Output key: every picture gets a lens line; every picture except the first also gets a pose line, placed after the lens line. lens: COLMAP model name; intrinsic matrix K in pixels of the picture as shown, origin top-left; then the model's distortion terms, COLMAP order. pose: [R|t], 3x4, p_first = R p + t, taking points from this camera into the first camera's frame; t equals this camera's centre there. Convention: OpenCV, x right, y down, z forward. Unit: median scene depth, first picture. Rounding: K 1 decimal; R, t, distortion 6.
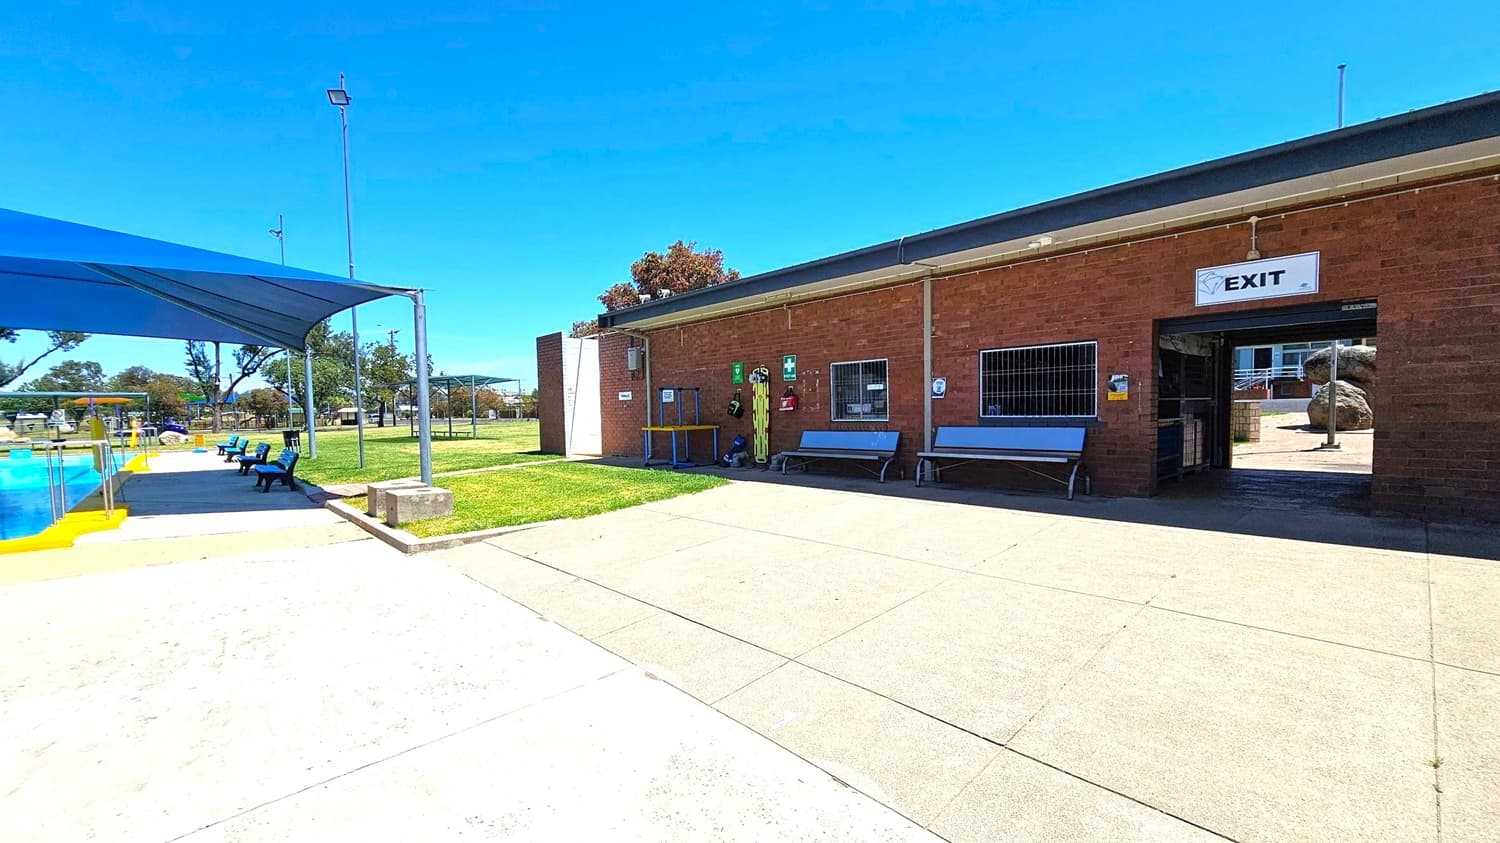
lens RADIAL K [[614.7, 0, 748.1], [0, 614.7, 437.2], [0, 0, 1]] dist [-0.002056, -0.001216]
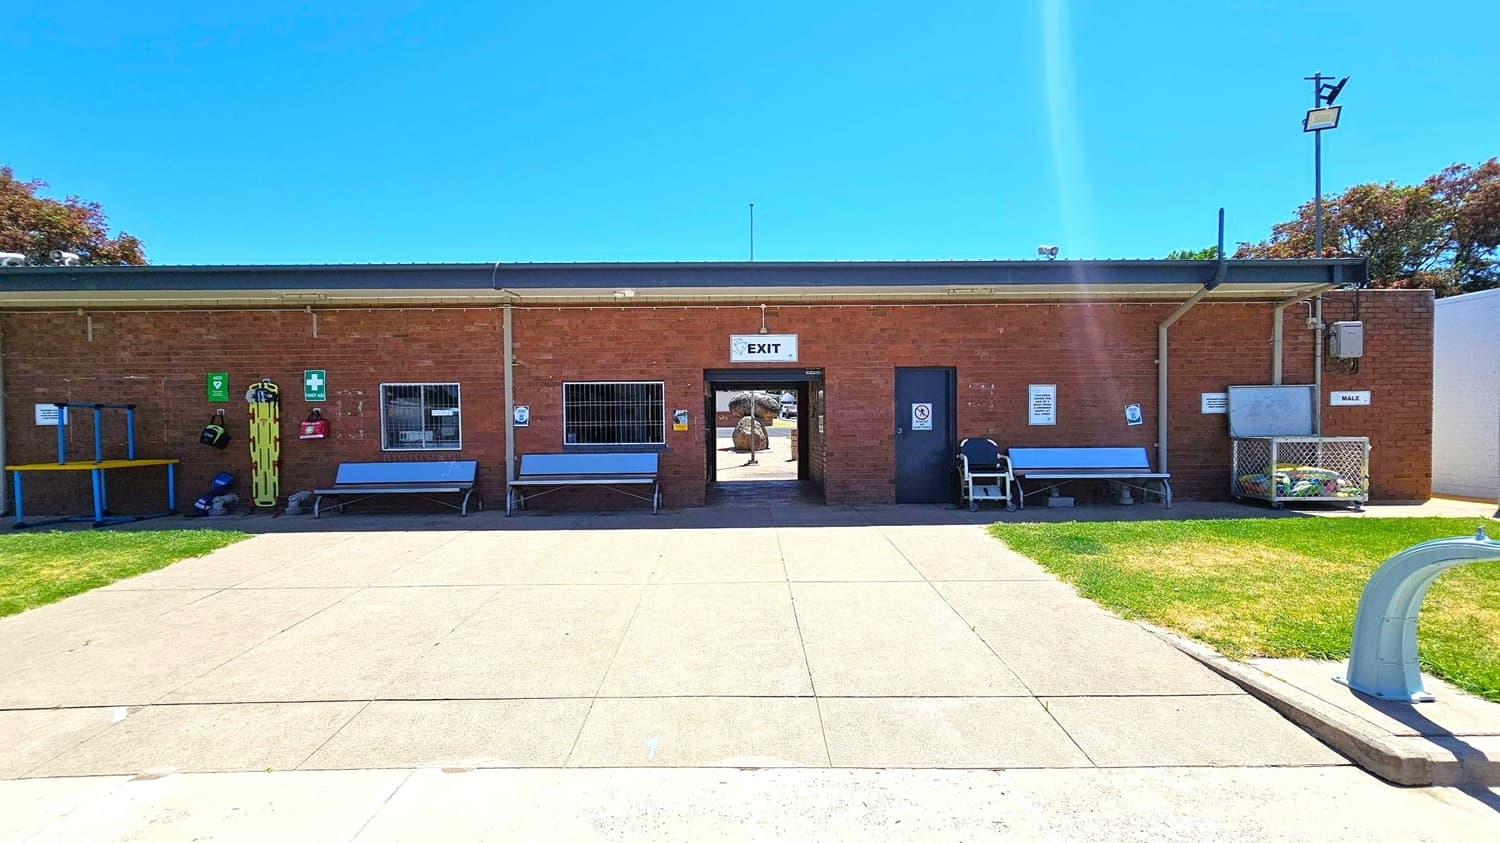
lens RADIAL K [[614.7, 0, 745.5], [0, 614.7, 438.7], [0, 0, 1]] dist [-0.002056, -0.001216]
pose [[0.669088, -0.002856, 0.743178, -0.176767], [0.030754, 0.999242, -0.023849, -0.007465], [-0.742547, 0.038812, 0.668669, 0.052183]]
